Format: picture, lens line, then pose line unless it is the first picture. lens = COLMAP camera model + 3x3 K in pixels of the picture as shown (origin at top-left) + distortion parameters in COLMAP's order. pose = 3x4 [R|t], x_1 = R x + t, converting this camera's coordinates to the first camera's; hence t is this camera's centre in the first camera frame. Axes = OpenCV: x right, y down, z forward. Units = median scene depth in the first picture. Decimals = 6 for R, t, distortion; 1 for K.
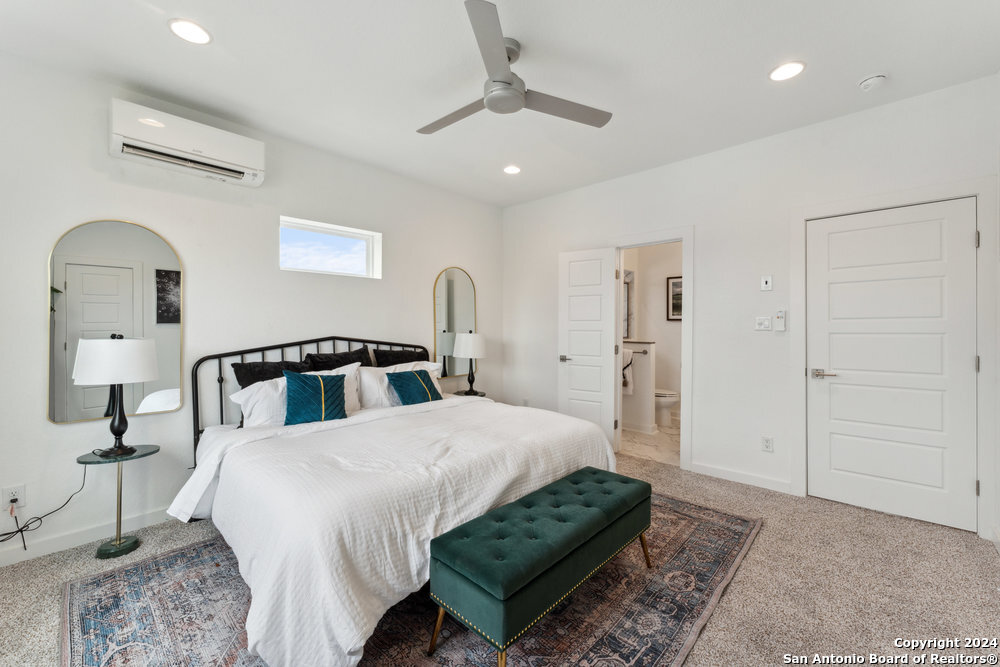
lens RADIAL K [[411.0, 0, 500.1], [0, 411.0, 319.2], [0, 0, 1]] dist [0.001342, 0.000203]
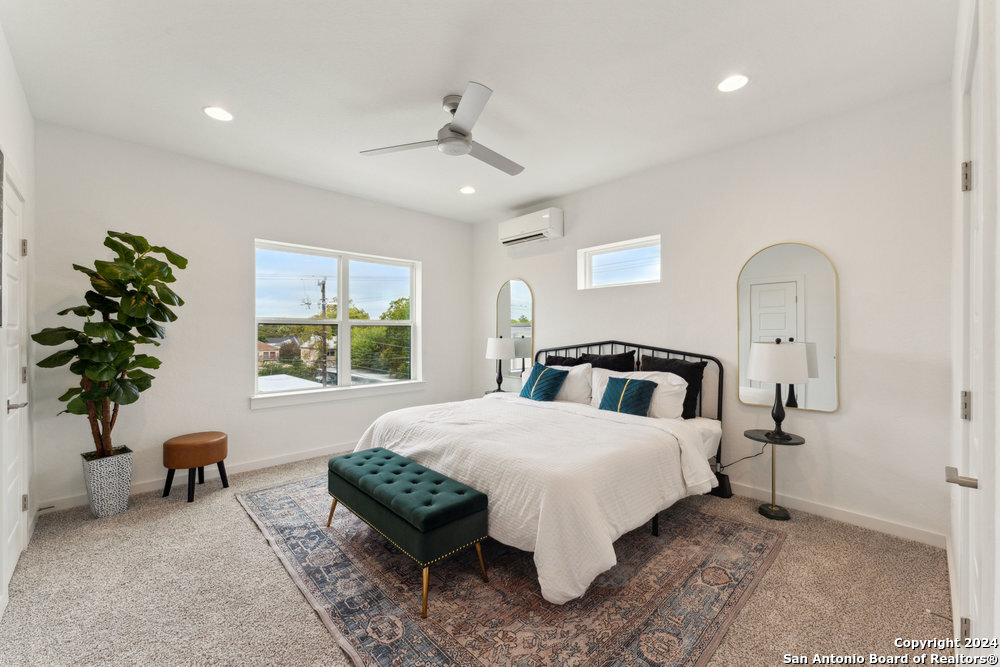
lens RADIAL K [[411.0, 0, 500.1], [0, 411.0, 319.2], [0, 0, 1]] dist [0.001342, 0.000203]
pose [[-0.077723, -0.023846, -0.996690, 1.023242], [0.019265, 0.999491, -0.025416, 0.007155], [0.996789, -0.021177, -0.077224, 1.038964]]
